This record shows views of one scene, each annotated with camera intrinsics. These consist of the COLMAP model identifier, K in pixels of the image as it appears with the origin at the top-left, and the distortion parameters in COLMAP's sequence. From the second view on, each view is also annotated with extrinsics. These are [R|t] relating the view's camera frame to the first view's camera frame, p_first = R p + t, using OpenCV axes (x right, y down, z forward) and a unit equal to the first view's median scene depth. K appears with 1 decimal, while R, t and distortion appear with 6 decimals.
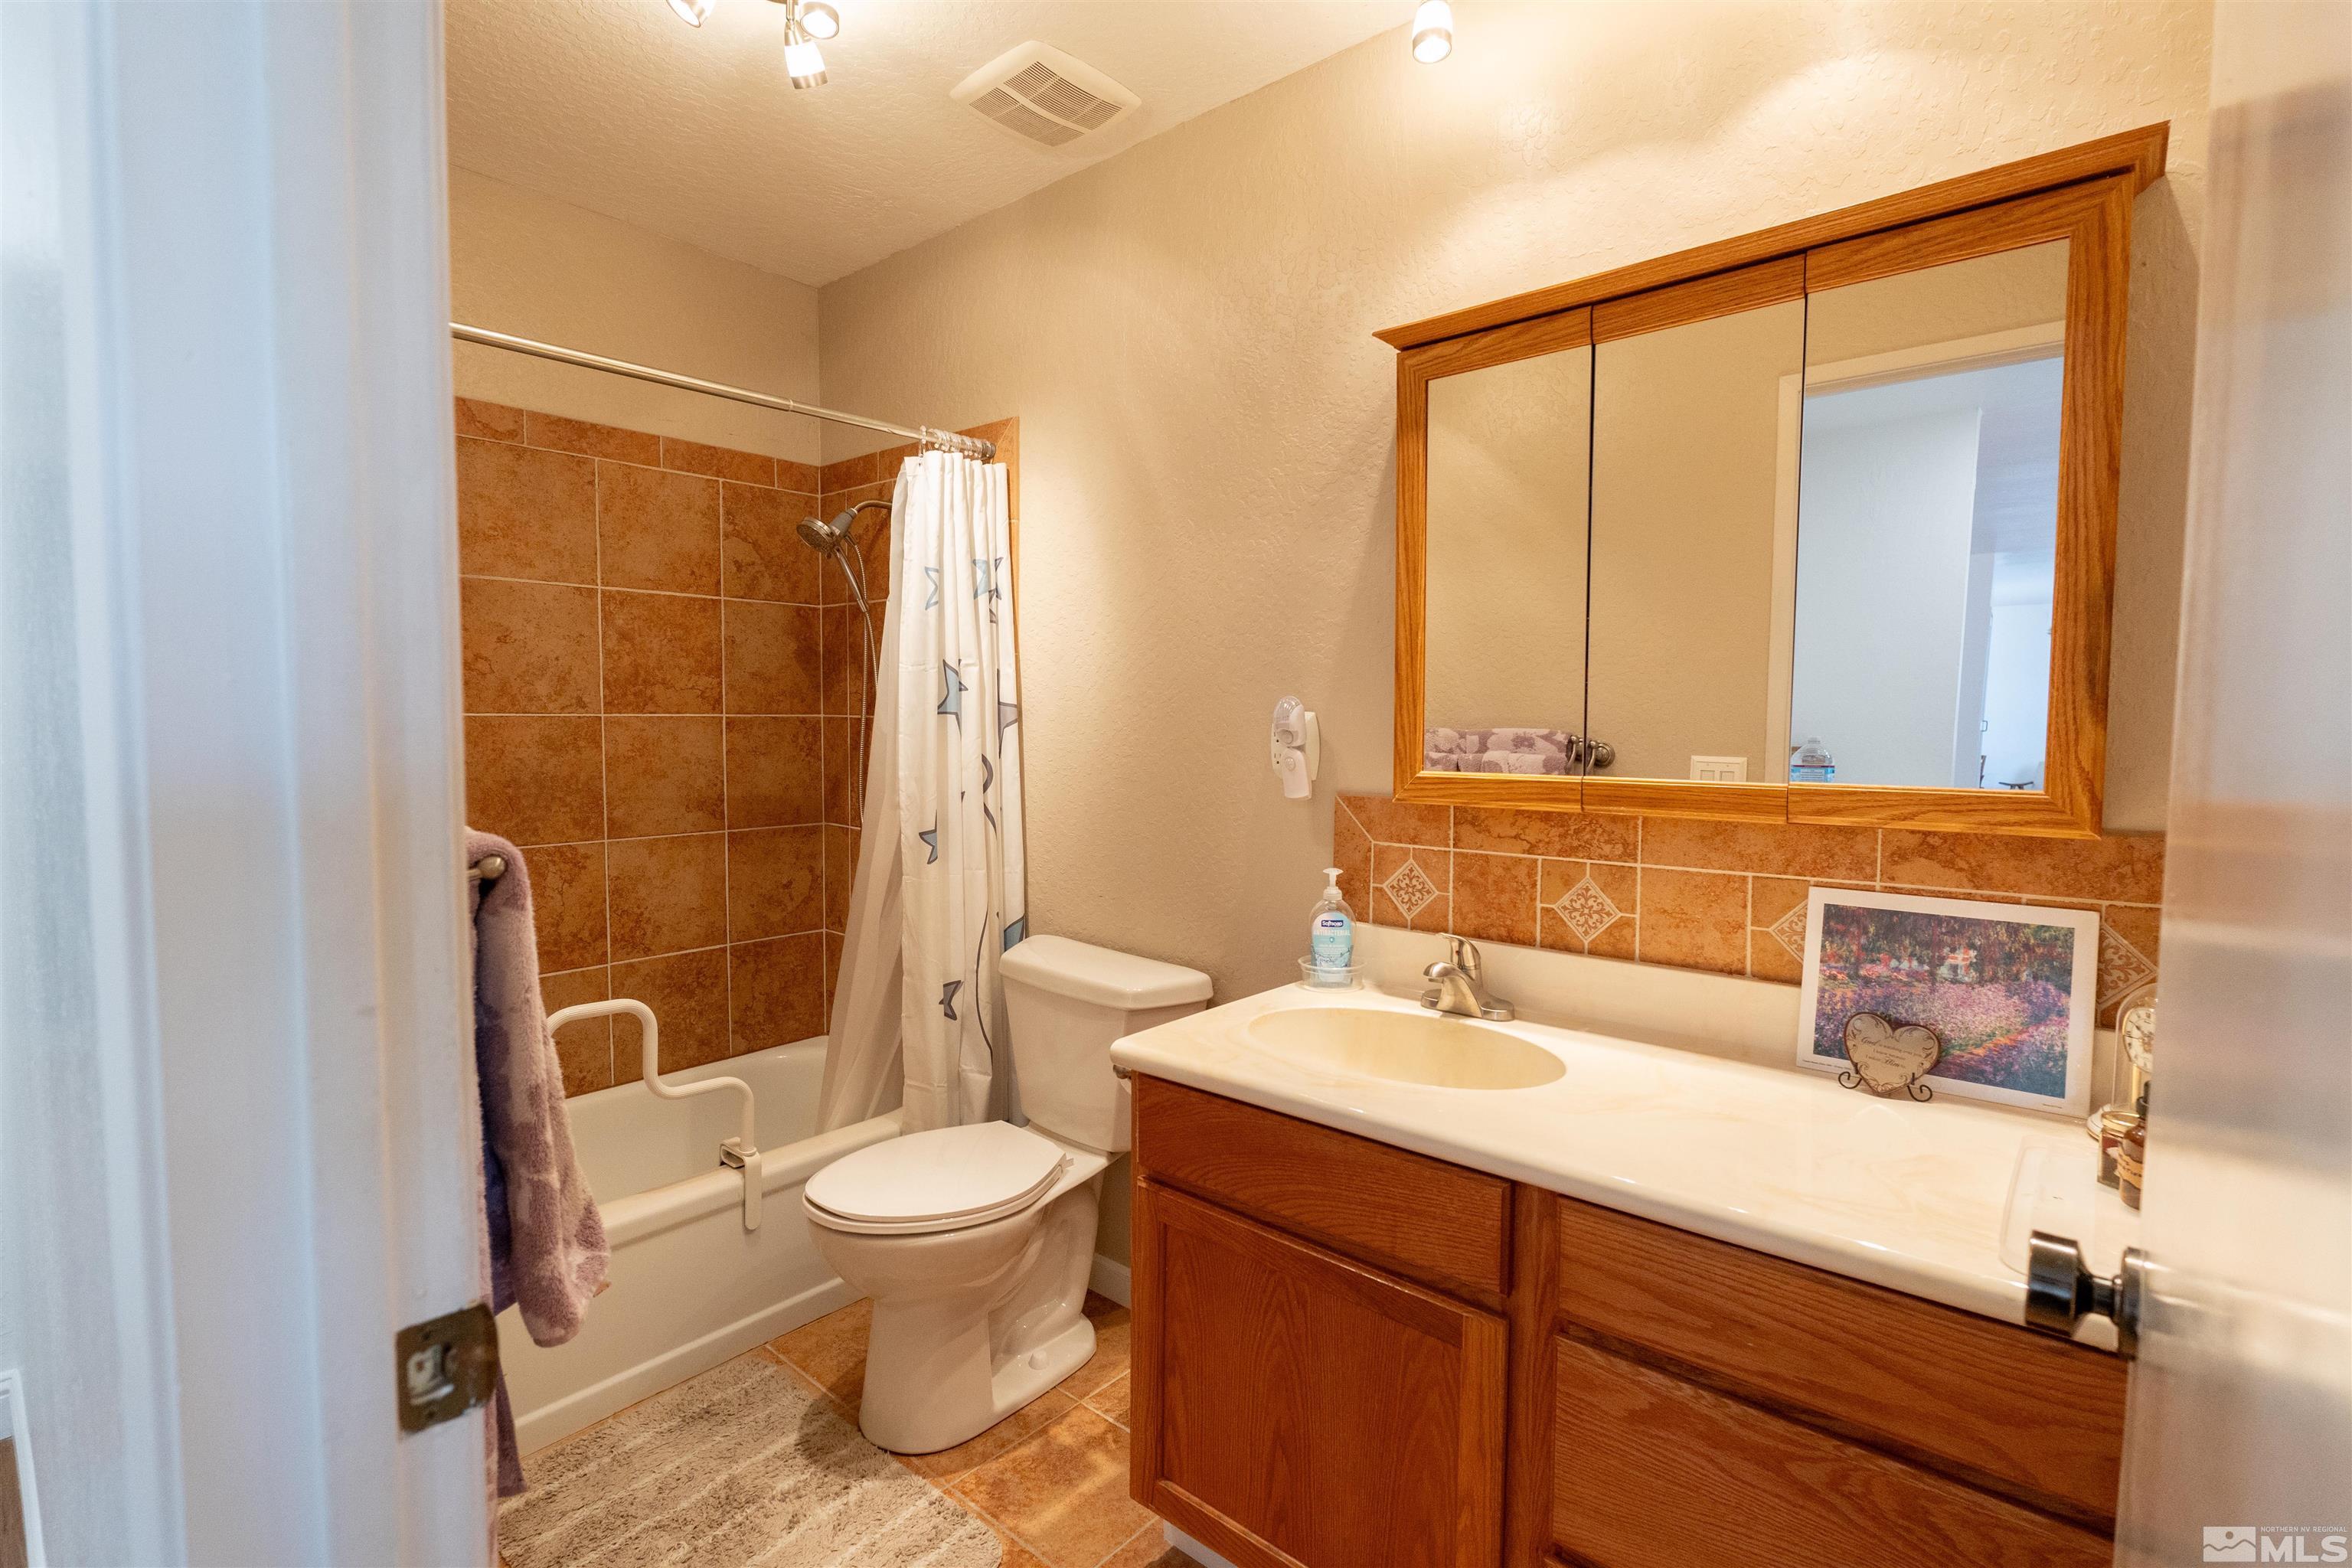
lens RADIAL K [[1103.2, 0, 1176.0], [0, 1103.2, 784.0], [0, 0, 1]] dist [-0.003165, -0.000335]
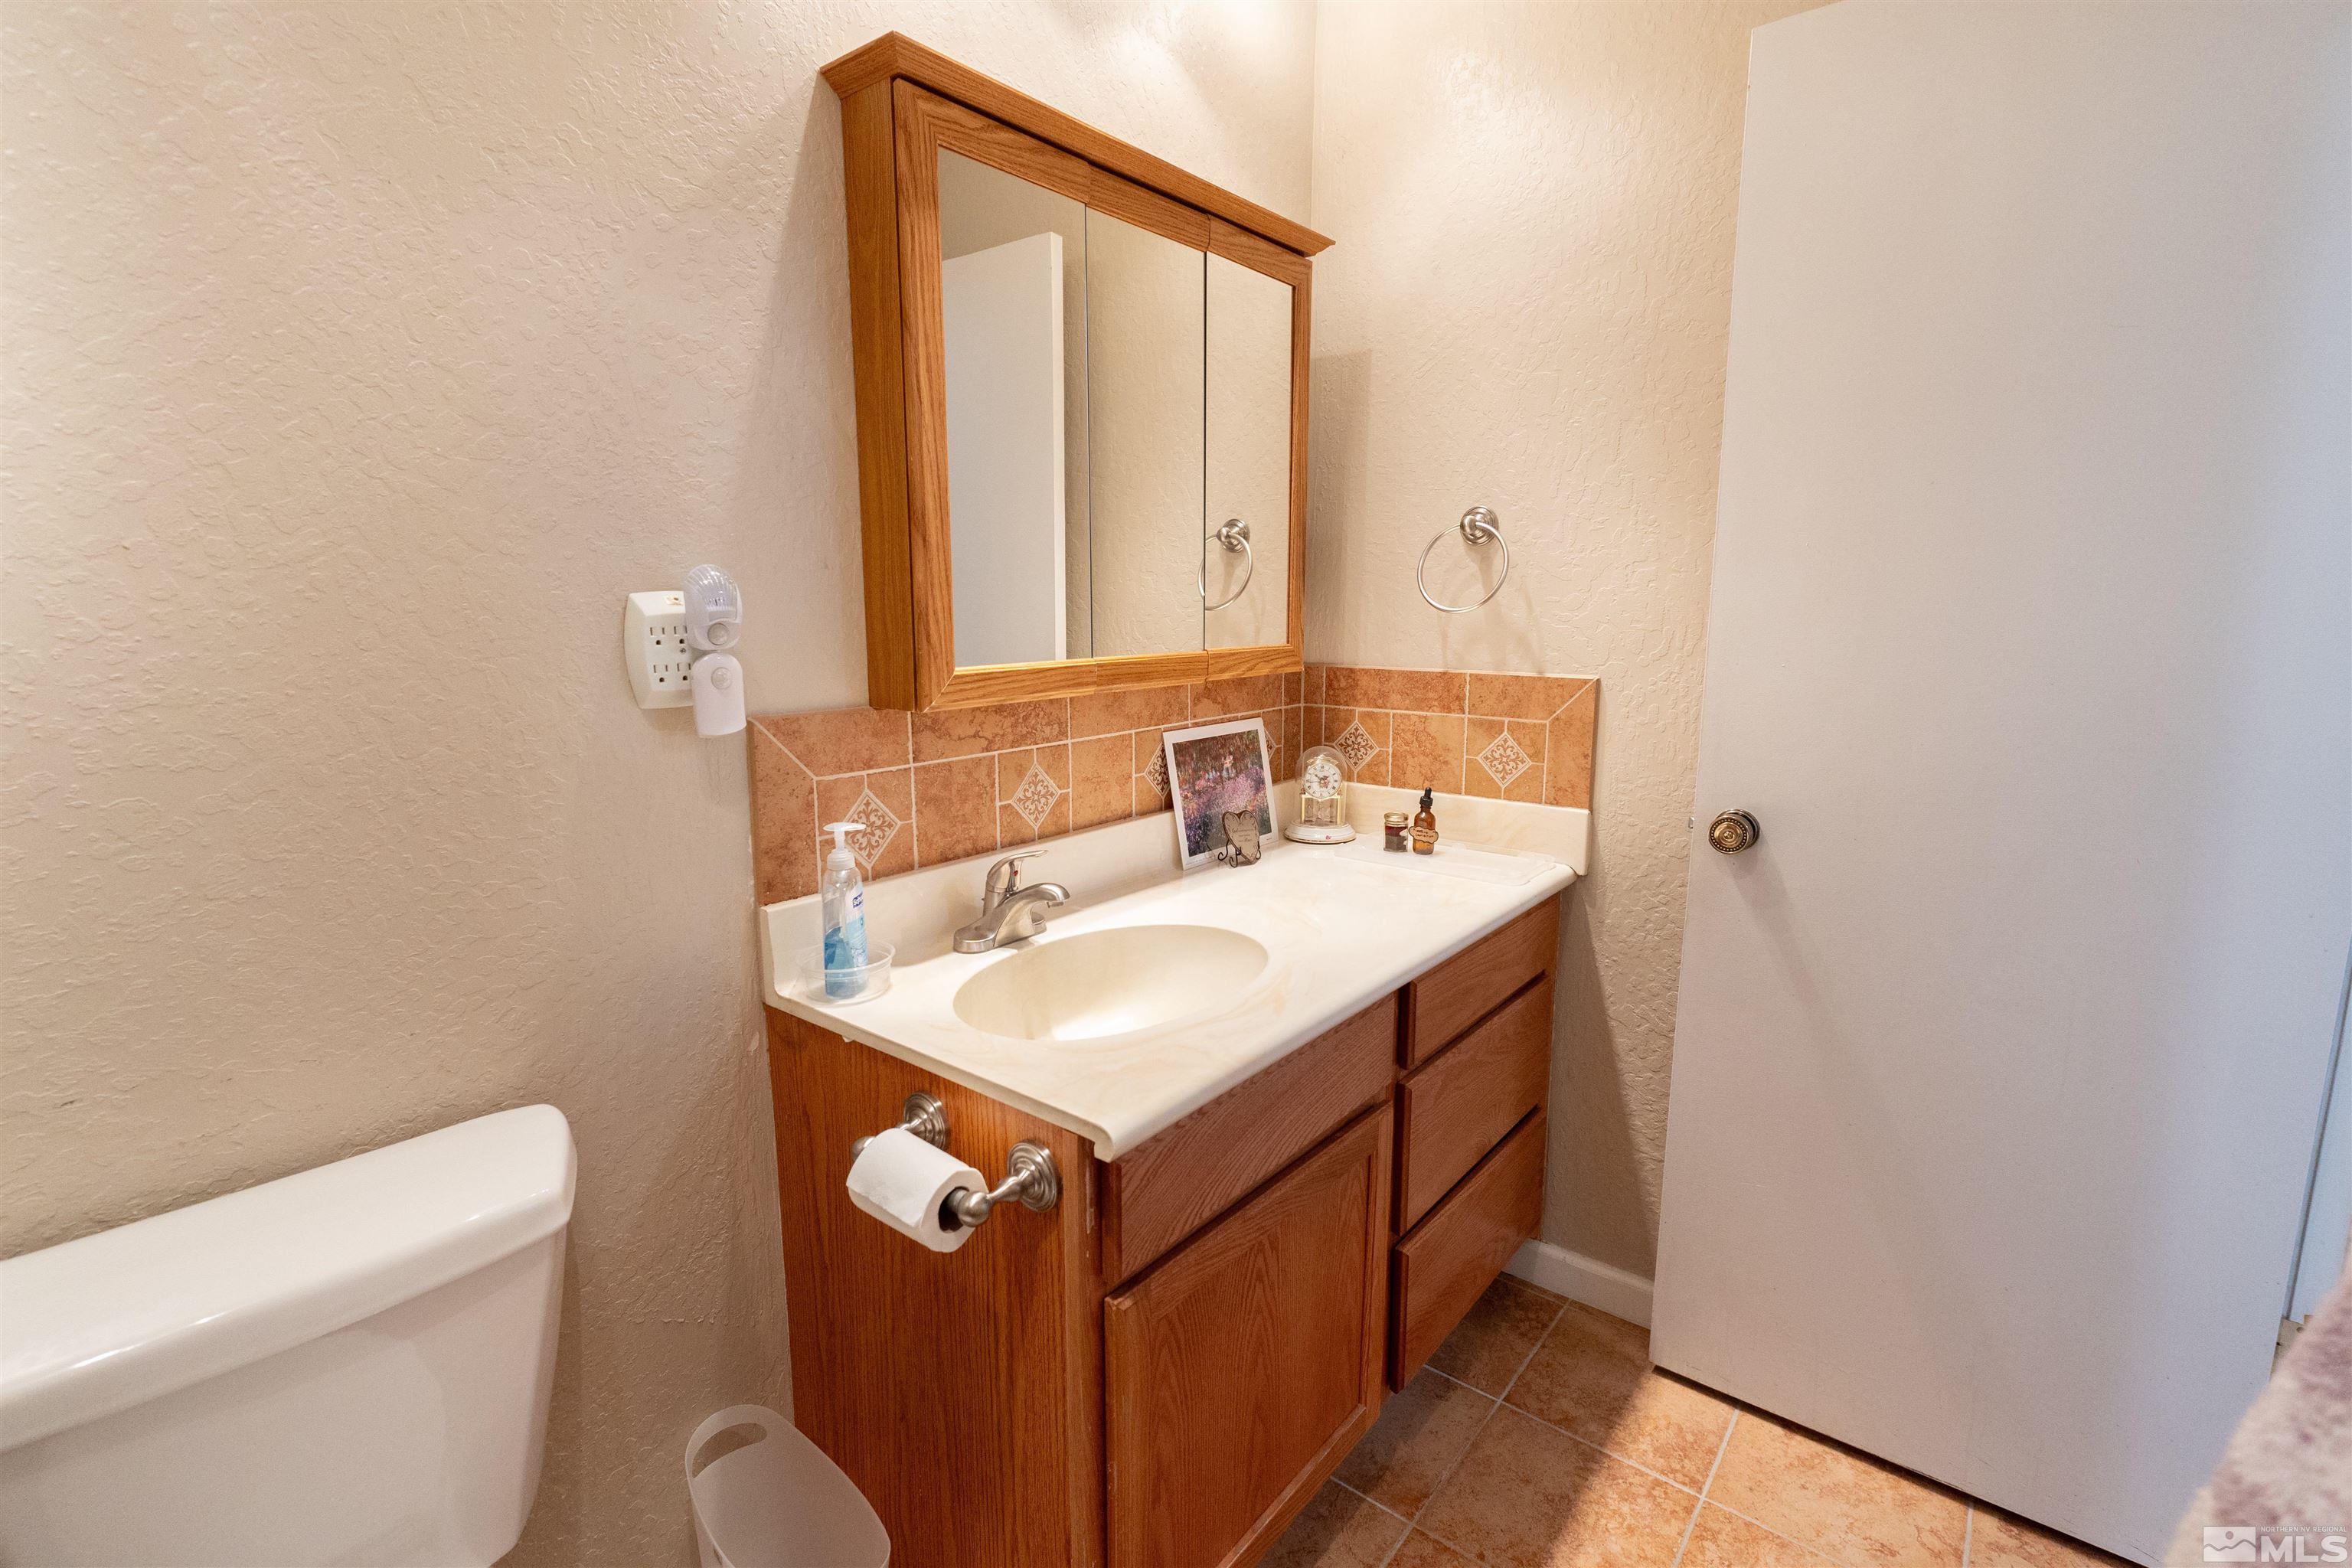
lens RADIAL K [[1103.2, 0, 1176.0], [0, 1103.2, 784.0], [0, 0, 1]] dist [-0.003165, -0.000335]
pose [[-0.051138, -0.169850, 0.984142, -0.617986], [0.061161, 0.983049, 0.172840, -0.060789], [-0.996817, 0.069029, -0.039883, 0.937563]]
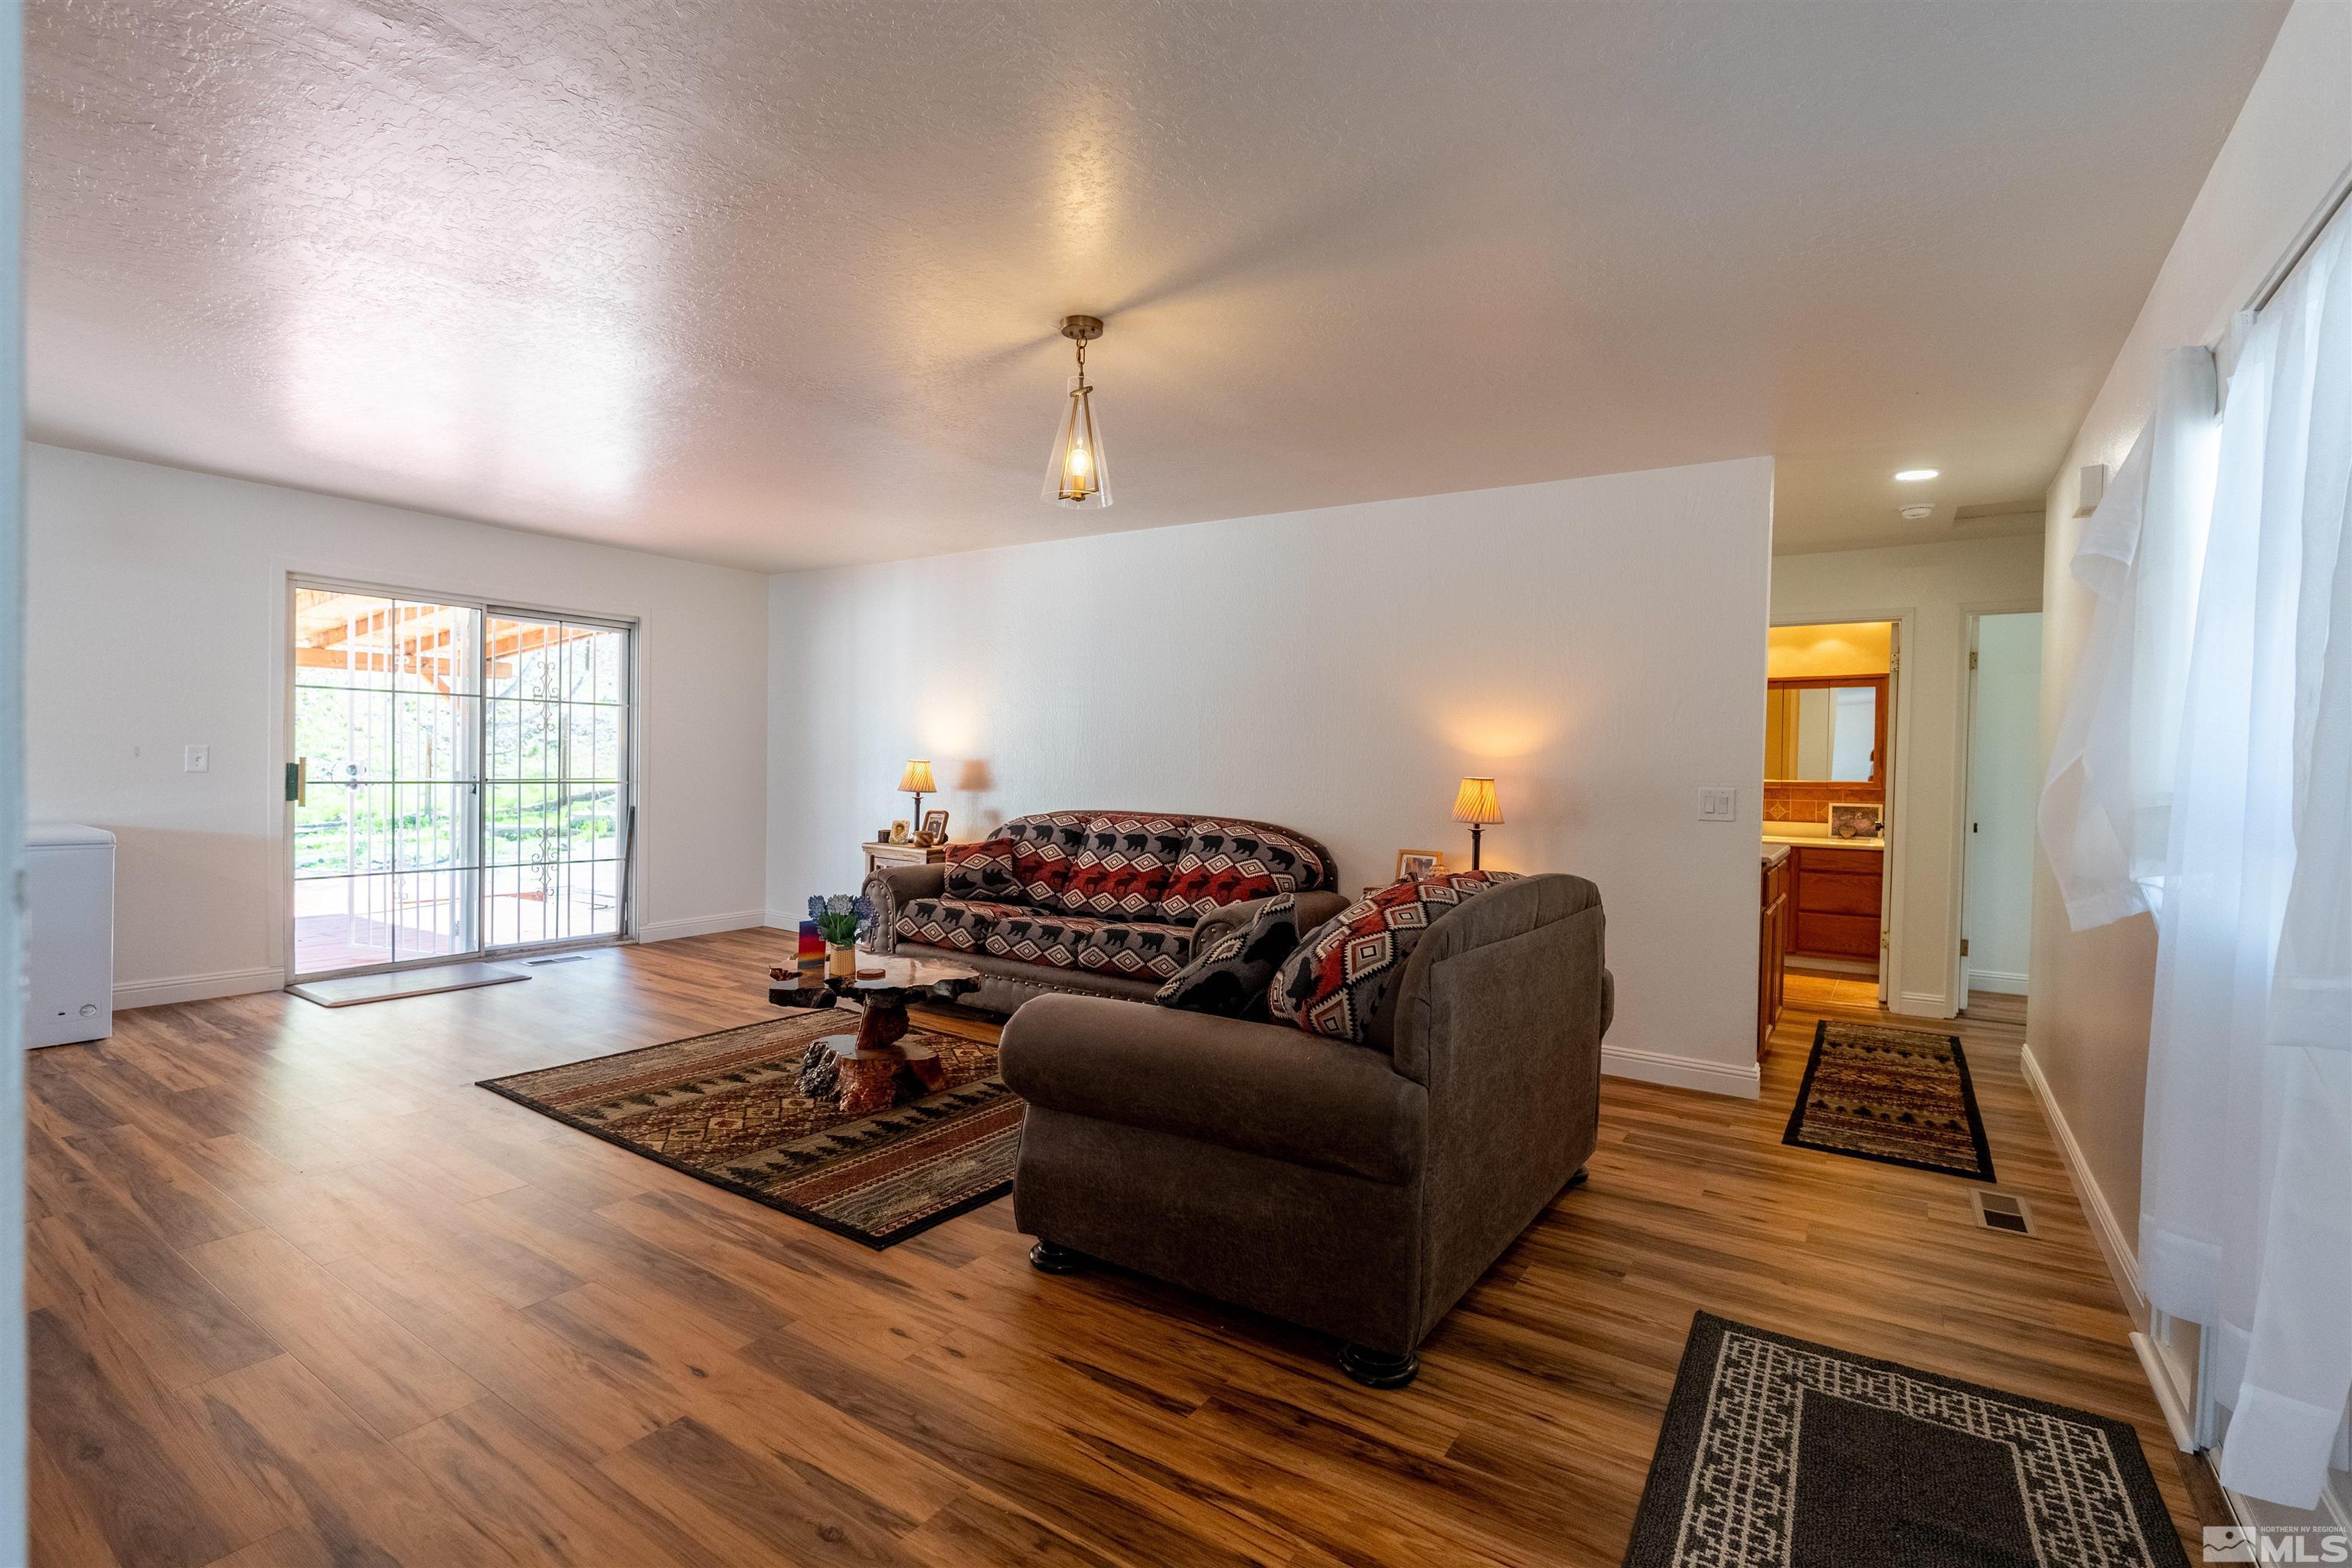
lens RADIAL K [[1103.2, 0, 1176.0], [0, 1103.2, 784.0], [0, 0, 1]] dist [-0.003165, -0.000335]
pose [[0.990578, -0.000521, 0.136951, -2.708627], [0.005200, 0.999415, -0.033813, 0.144664], [-0.136853, 0.034206, 0.990001, -3.152739]]
